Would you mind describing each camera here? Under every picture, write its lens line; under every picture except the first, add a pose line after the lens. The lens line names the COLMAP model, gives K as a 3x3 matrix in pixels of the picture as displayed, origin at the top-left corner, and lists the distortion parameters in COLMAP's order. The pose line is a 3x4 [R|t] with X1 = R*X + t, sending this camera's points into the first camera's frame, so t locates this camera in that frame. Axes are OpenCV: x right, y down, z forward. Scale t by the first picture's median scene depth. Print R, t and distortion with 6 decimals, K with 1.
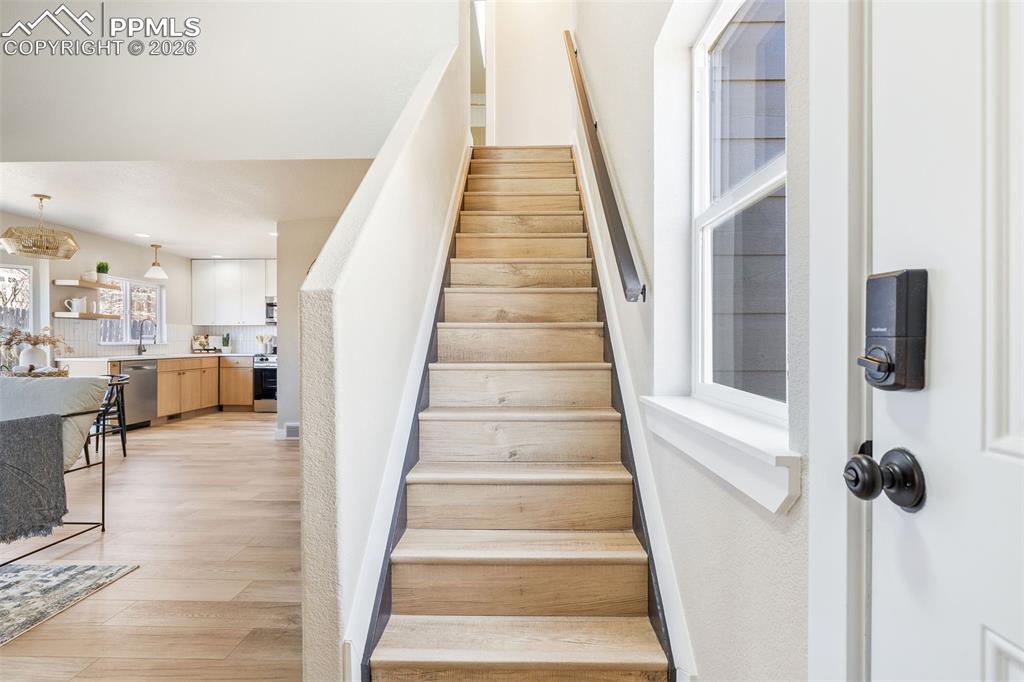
lens RADIAL K [[520.6, 0, 515.2], [0, 520.6, 341.6], [0, 0, 1]] dist [-0.002815, 0.001453]
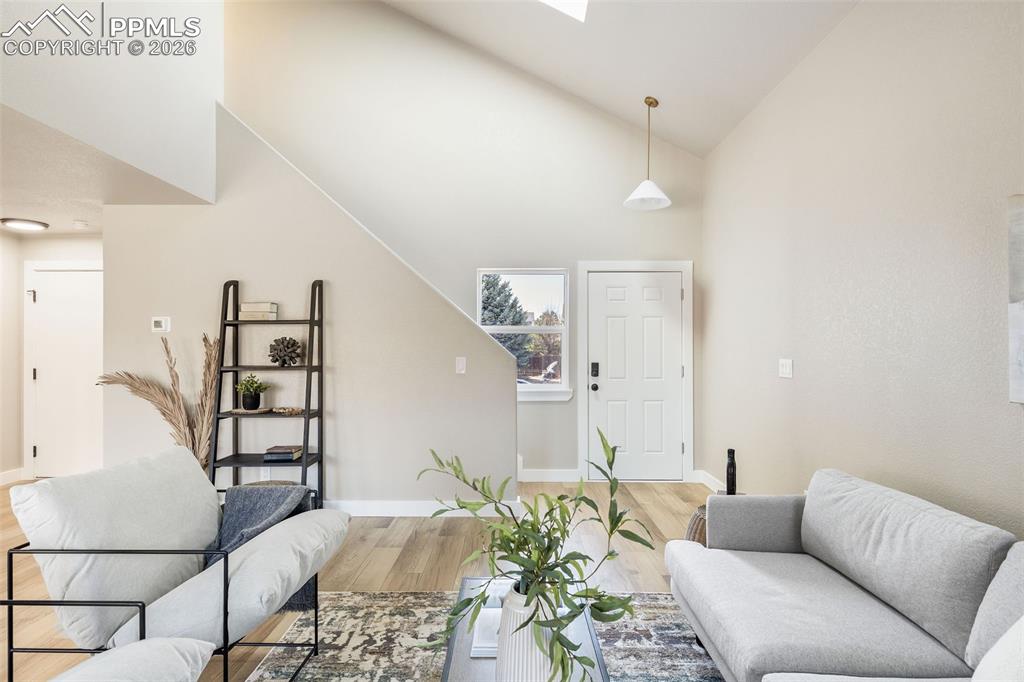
lens RADIAL K [[520.6, 0, 514.8], [0, 520.6, 344.5], [0, 0, 1]] dist [-0.002815, 0.001453]
pose [[-0.027437, 0.008759, 0.999585, -0.758074], [0.001235, 0.999961, -0.008729, -0.035001], [-0.999623, 0.000995, -0.027447, 0.251347]]
